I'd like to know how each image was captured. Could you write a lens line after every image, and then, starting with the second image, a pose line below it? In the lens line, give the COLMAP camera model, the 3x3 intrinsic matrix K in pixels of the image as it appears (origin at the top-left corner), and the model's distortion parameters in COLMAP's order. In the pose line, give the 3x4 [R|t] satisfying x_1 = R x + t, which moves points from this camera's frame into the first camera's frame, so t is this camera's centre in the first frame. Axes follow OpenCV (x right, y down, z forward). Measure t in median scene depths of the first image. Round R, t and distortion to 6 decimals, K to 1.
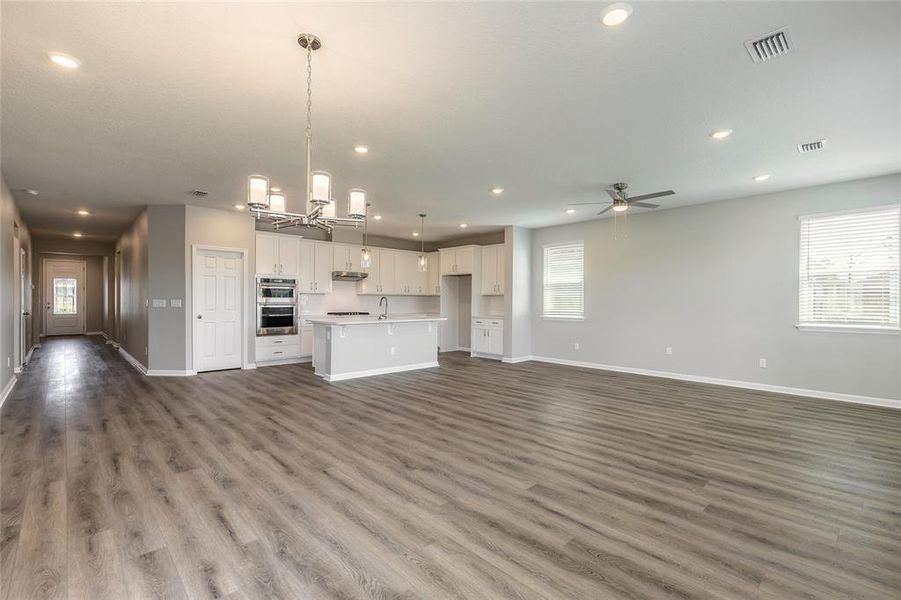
lens RADIAL K [[405.9, 0, 446.8], [0, 405.9, 301.7], [0, 0, 1]] dist [0.007300, -0.000978]
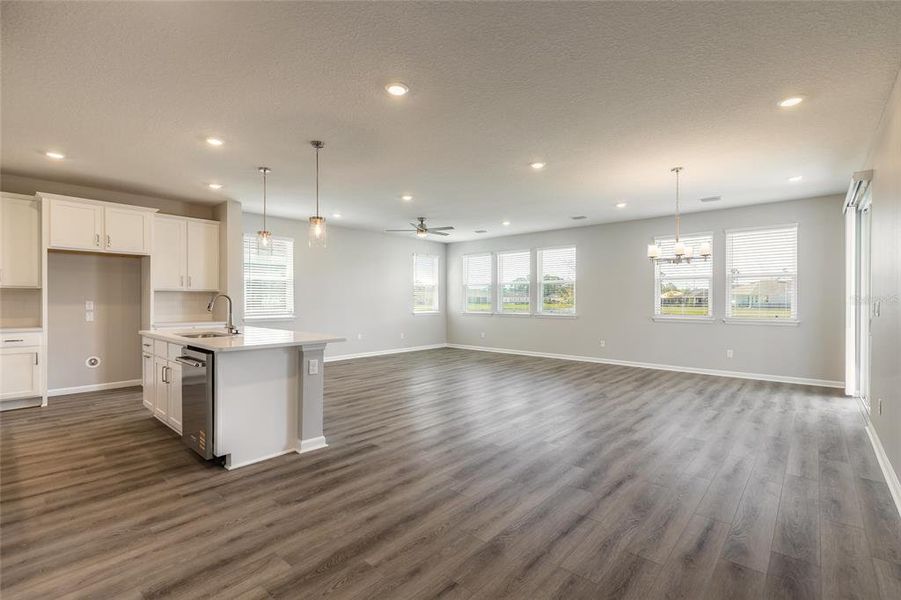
lens RADIAL K [[405.9, 0, 448.5], [0, 405.9, 301.1], [0, 0, 1]] dist [0.007300, -0.000978]
pose [[-0.084824, -0.007276, 0.996369, -1.033513], [-0.000325, 0.999973, 0.007275, -0.008551], [-0.996396, 0.000293, -0.084824, 1.061688]]
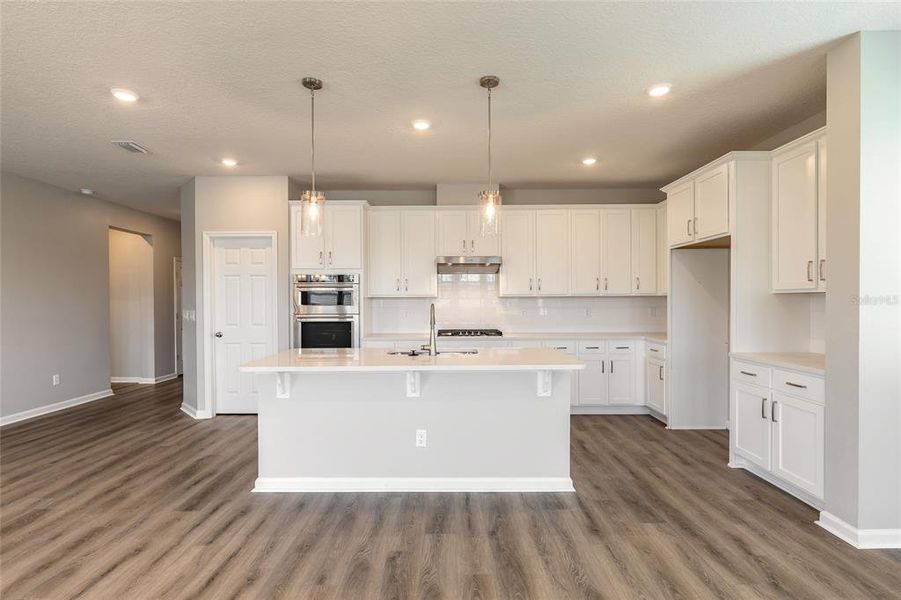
lens RADIAL K [[442.3, 0, 447.4], [0, 442.3, 303.5], [0, 0, 1]] dist [-0.003205, 0.001444]
pose [[0.724401, -0.005656, -0.689356, 0.262063], [0.008734, 0.999961, 0.000973, -0.018283], [0.689324, -0.006725, 0.724422, 0.952675]]
